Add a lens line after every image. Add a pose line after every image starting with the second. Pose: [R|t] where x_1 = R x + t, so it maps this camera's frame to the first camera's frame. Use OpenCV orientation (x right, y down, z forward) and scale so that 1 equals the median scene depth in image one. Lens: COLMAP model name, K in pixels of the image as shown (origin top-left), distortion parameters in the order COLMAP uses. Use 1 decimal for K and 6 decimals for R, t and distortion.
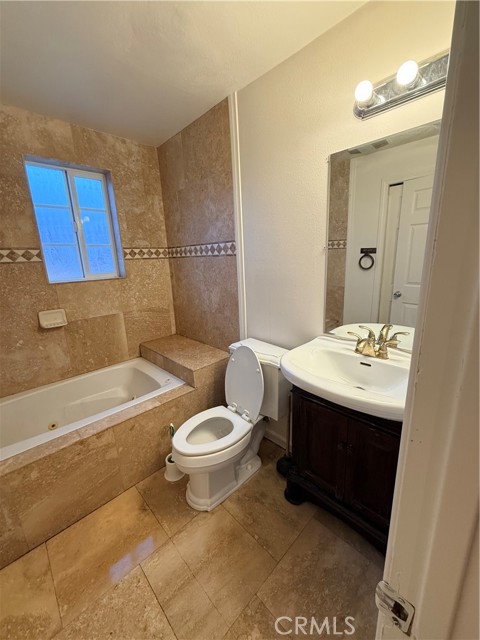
lens RADIAL K [[255.8, 0, 239.5], [0, 255.8, 319.8], [0, 0, 1]] dist [0.000063, -0.000671]
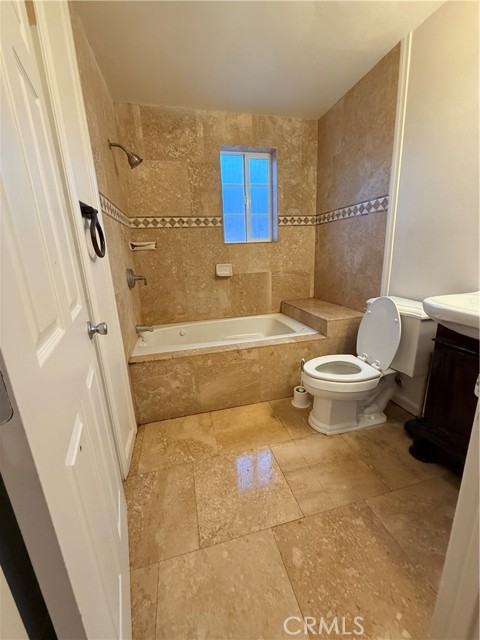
lens RADIAL K [[255.8, 0, 239.9], [0, 255.8, 319.8], [0, 0, 1]] dist [0.000063, -0.000671]
pose [[0.867628, 0.124106, -0.481476, 0.021147], [-0.106556, 0.992261, 0.063751, 0.173431], [0.485662, -0.004008, 0.874137, -0.145007]]
